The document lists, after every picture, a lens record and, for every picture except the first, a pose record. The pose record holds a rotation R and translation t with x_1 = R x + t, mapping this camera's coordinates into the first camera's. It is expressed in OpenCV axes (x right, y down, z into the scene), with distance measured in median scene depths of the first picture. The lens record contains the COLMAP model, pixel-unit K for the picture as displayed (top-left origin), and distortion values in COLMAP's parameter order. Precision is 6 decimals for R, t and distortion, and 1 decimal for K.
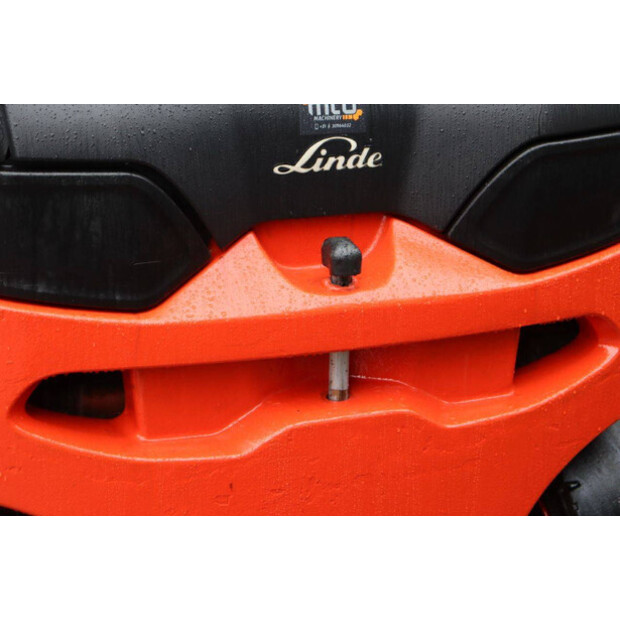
lens RADIAL K [[1442.2, 0, 311.7], [0, 1442.2, 305.9], [0, 0, 1]] dist [0.379051, 0.000000]
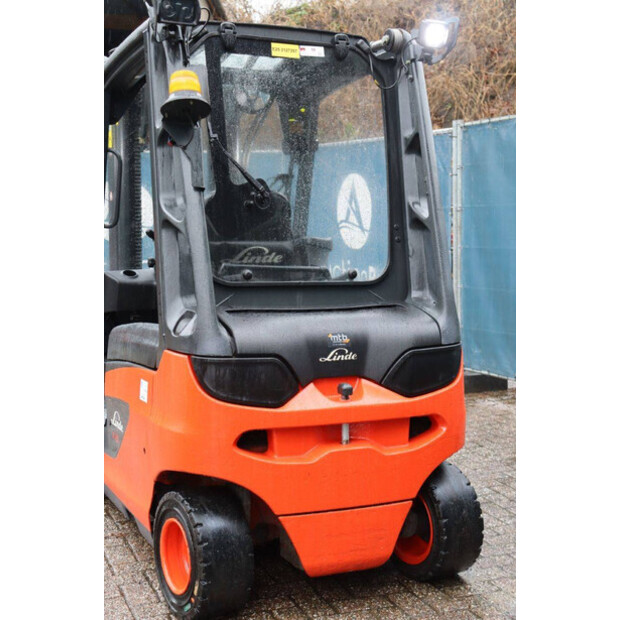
lens RADIAL K [[971.9, 0, 308.9], [0, 971.9, 311.0], [0, 0, 1]] dist [0.137922, 0.000000]
pose [[0.998100, -0.028131, 0.054815, -0.146934], [0.041498, 0.964556, -0.260595, 0.304903], [-0.045541, 0.262375, 0.963891, -0.846671]]
